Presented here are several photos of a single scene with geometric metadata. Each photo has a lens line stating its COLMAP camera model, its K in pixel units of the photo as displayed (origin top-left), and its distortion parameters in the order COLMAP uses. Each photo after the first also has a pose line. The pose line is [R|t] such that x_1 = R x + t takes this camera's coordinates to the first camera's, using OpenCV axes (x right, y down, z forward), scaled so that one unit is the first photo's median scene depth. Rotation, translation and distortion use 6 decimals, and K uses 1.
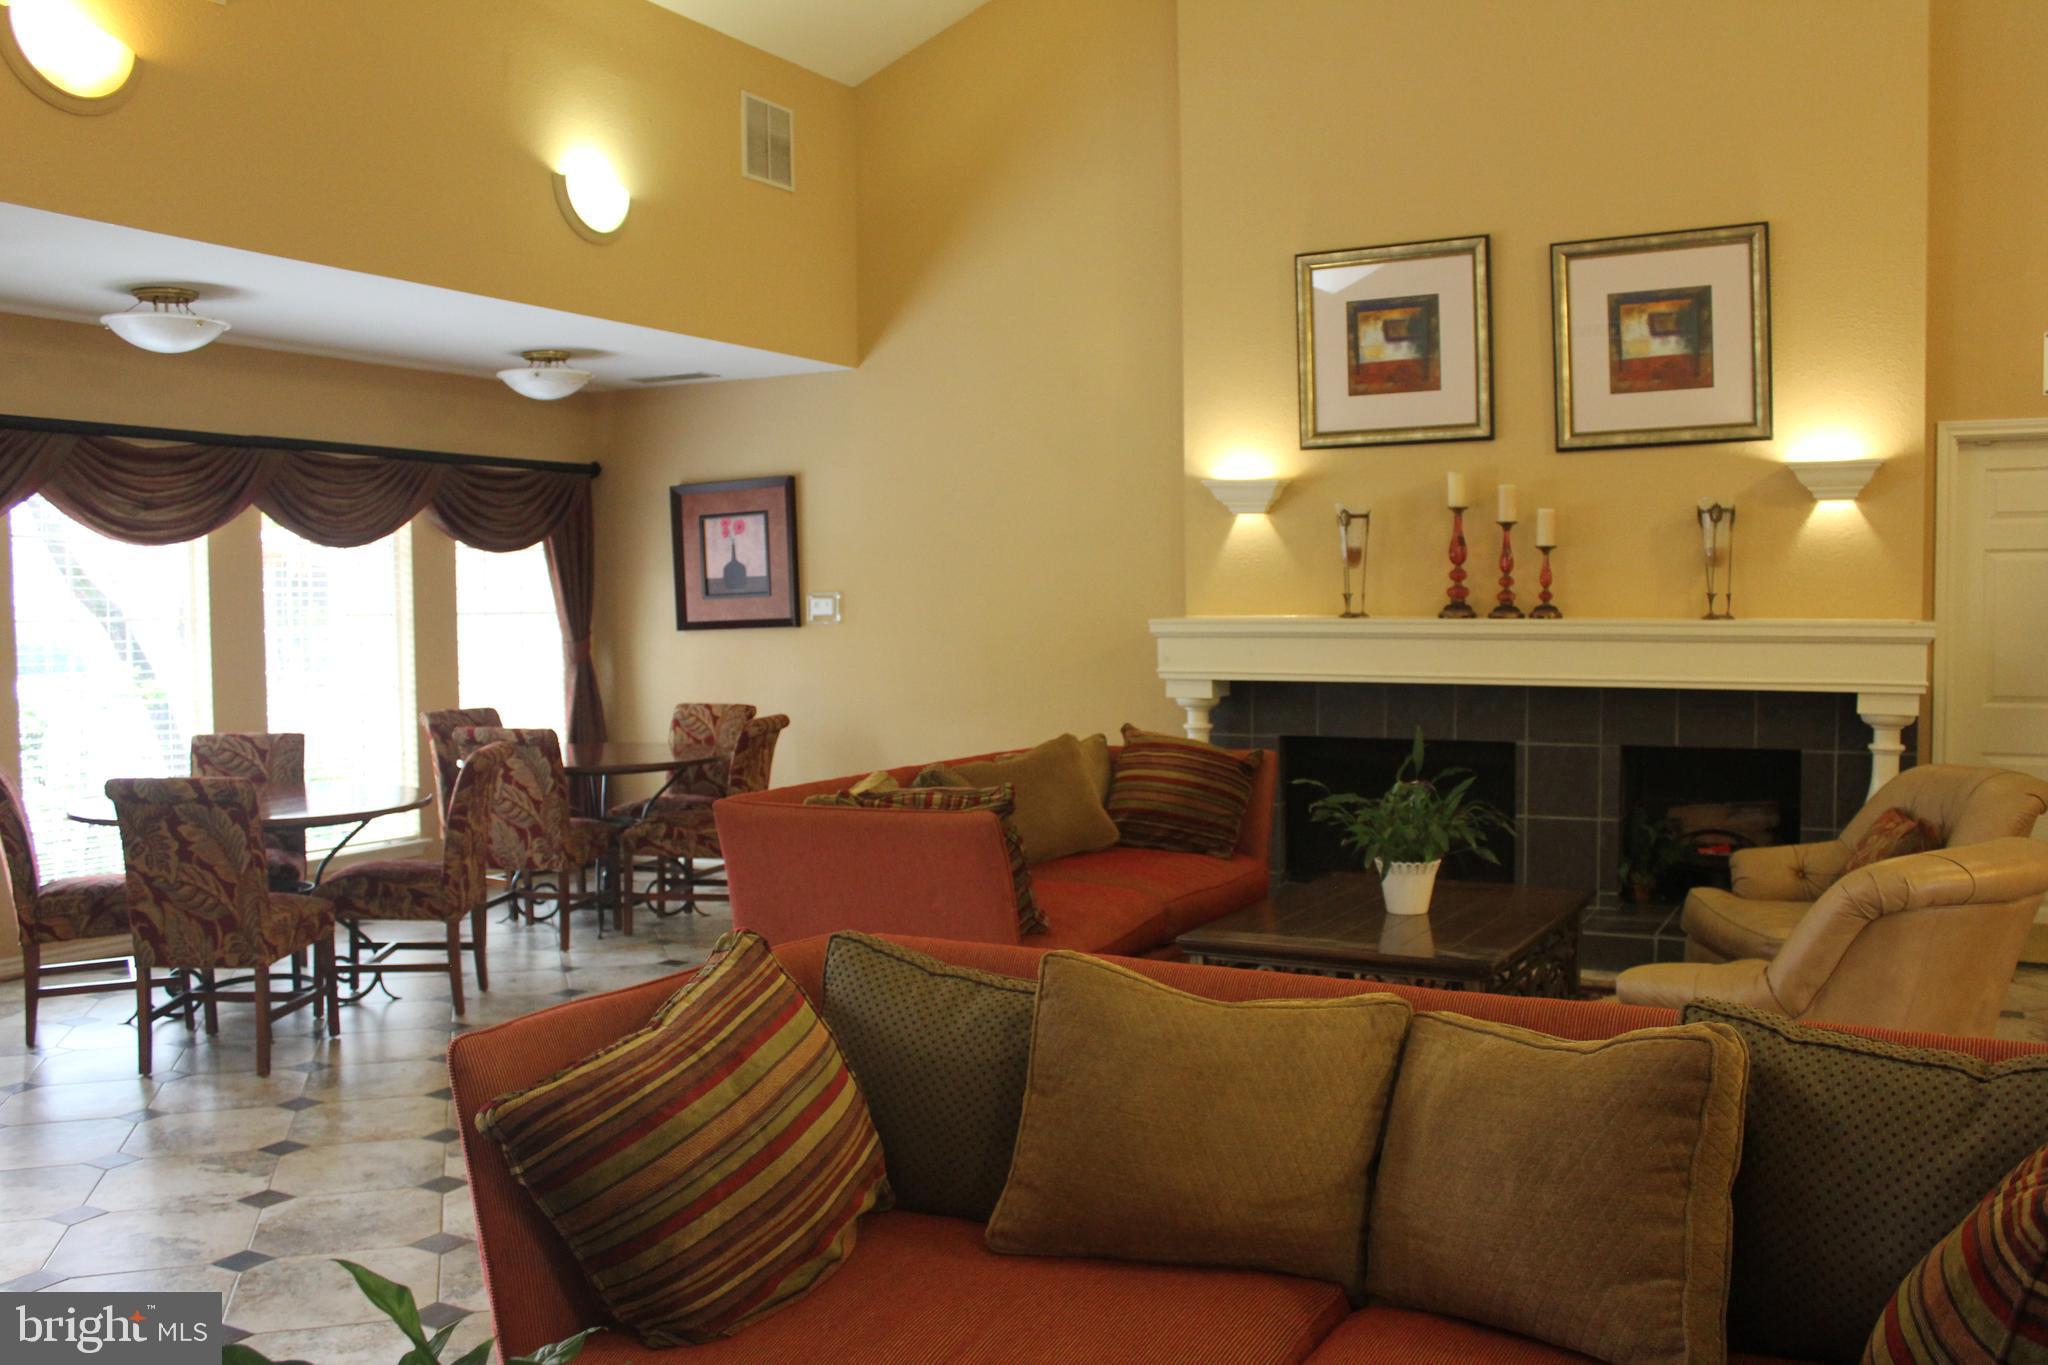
lens RADIAL K [[1795.9, 0, 1065.5], [0, 1795.9, 712.3], [0, 0, 1]] dist [-0.142246, 0.069739]
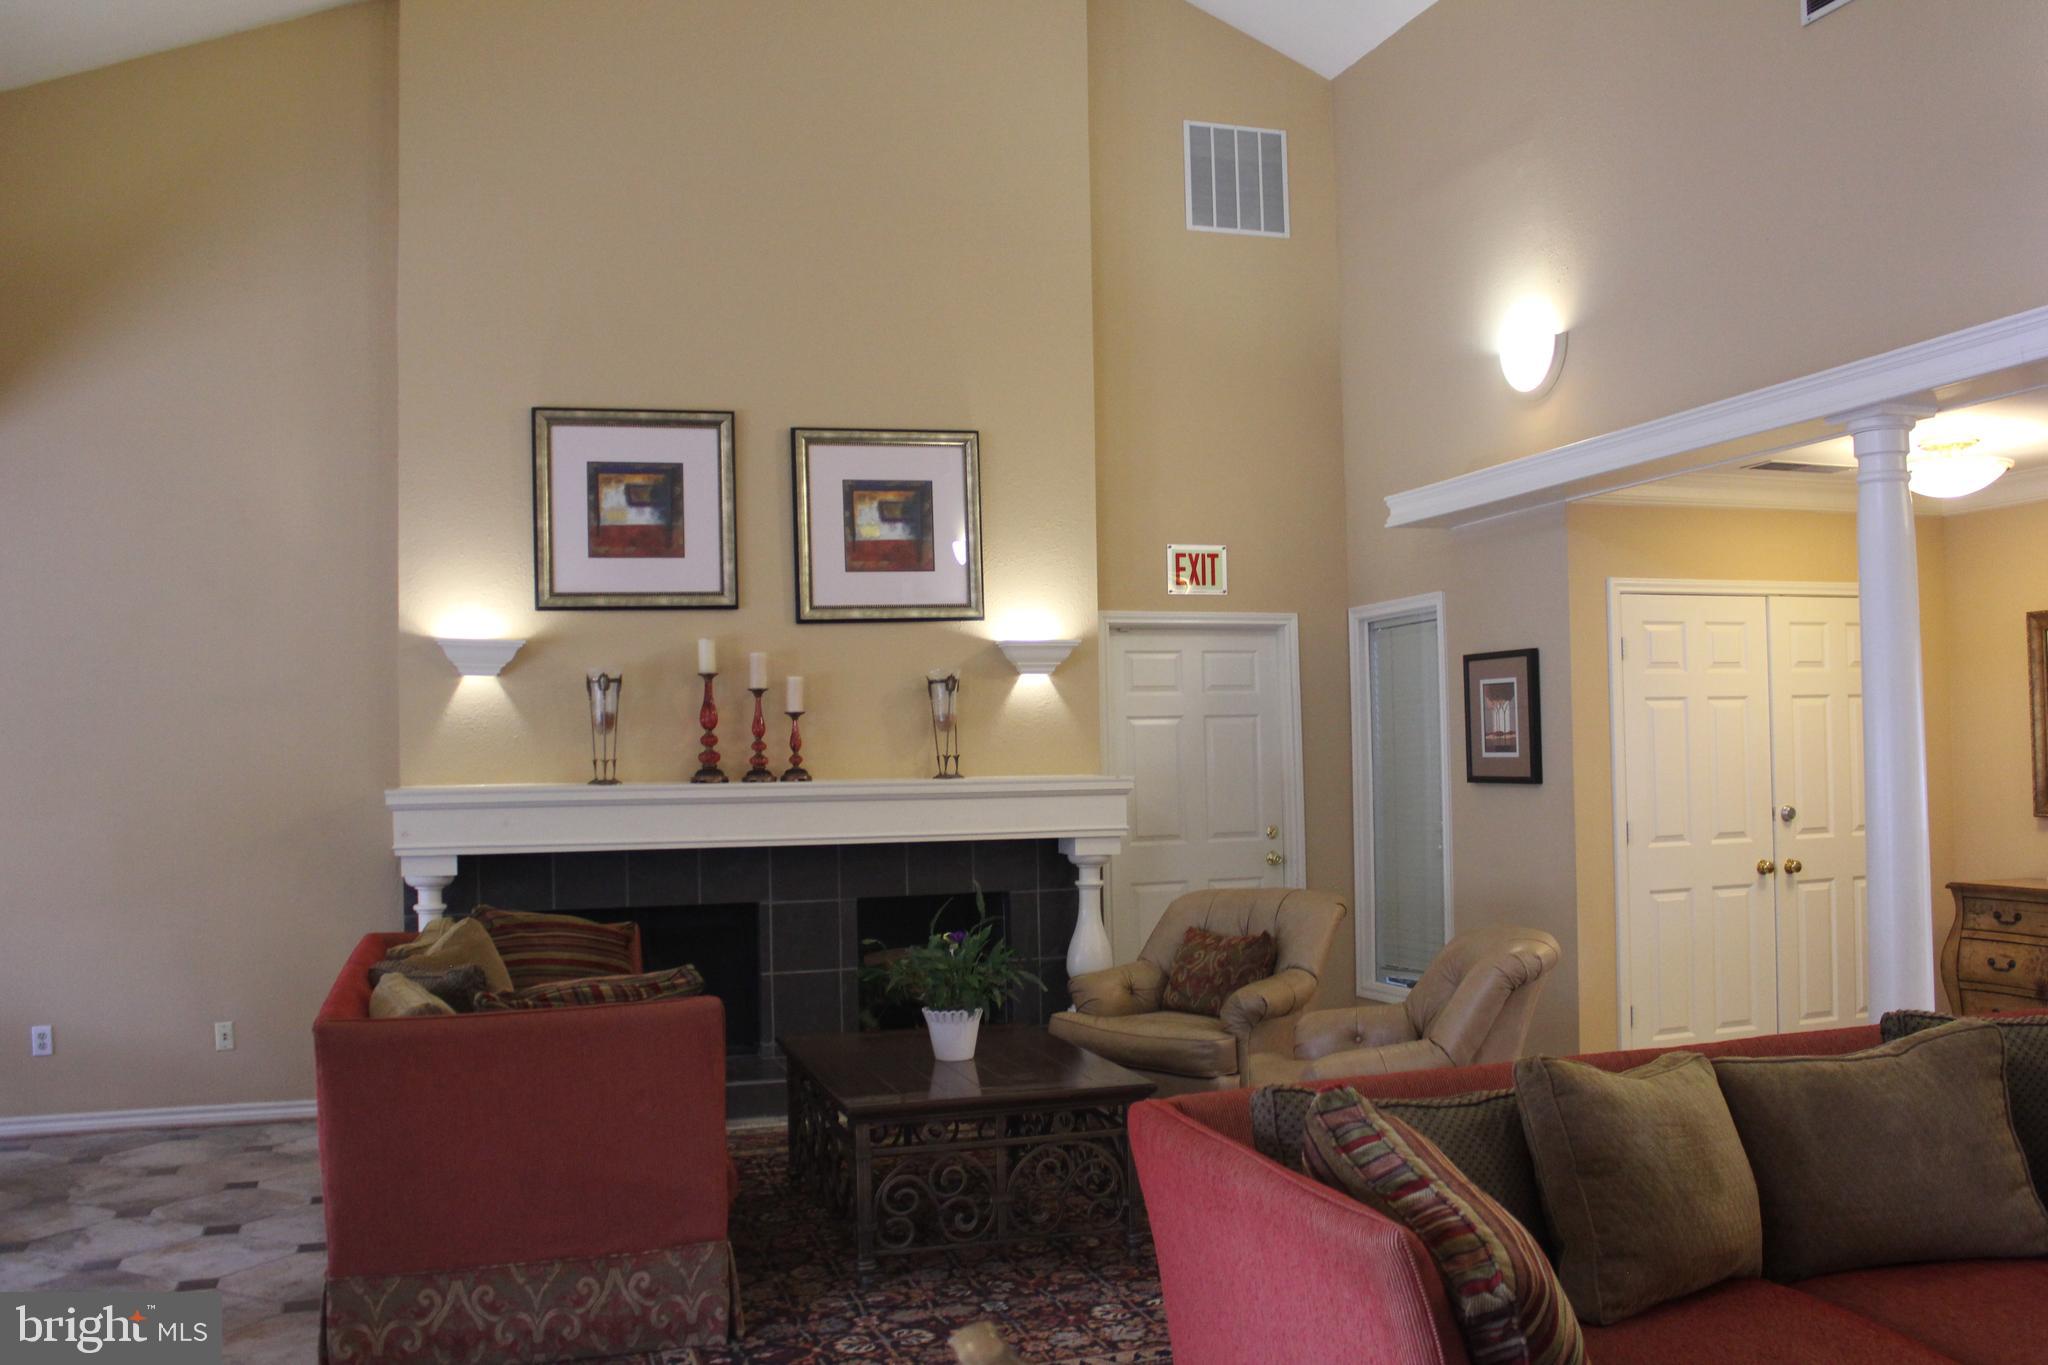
lens RADIAL K [[1795.9, 0, 1065.5], [0, 1795.9, 712.3], [0, 0, 1]] dist [-0.142246, 0.069739]
pose [[0.679405, 0.011419, 0.733674, -0.387711], [0.057922, 0.995924, -0.069139, -0.010804], [-0.731473, 0.089469, 0.675975, 0.162803]]
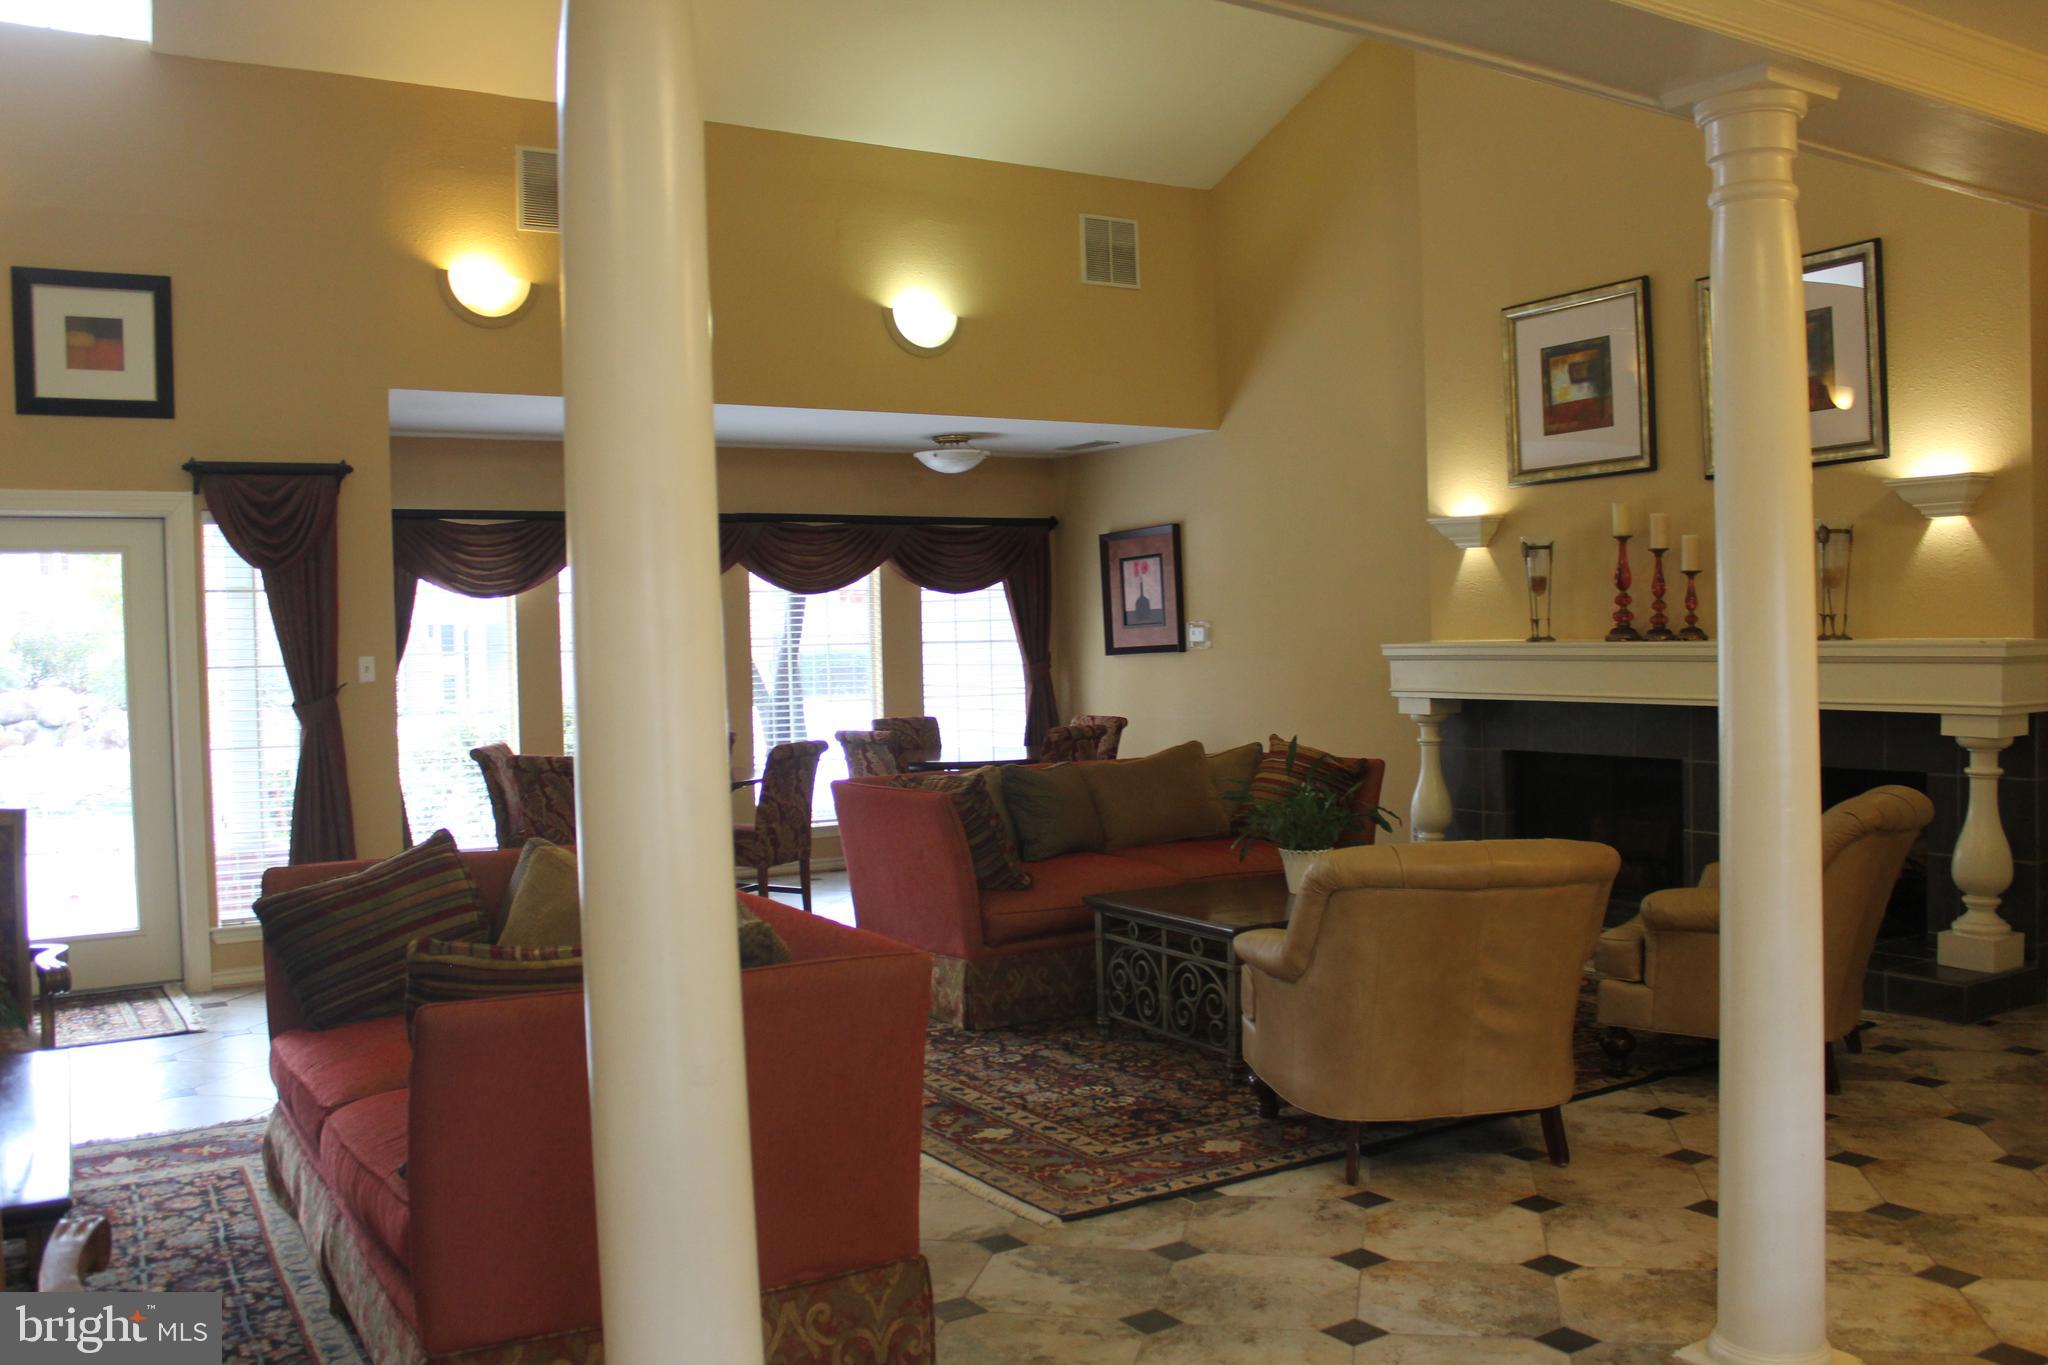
lens RADIAL K [[1795.9, 0, 1065.5], [0, 1795.9, 712.3], [0, 0, 1]] dist [-0.142246, 0.069739]
pose [[0.866875, 0.010769, -0.498409, 0.457216], [-0.017156, 0.999819, -0.008237, 0.003901], [0.498230, 0.015691, 0.866903, -0.074939]]
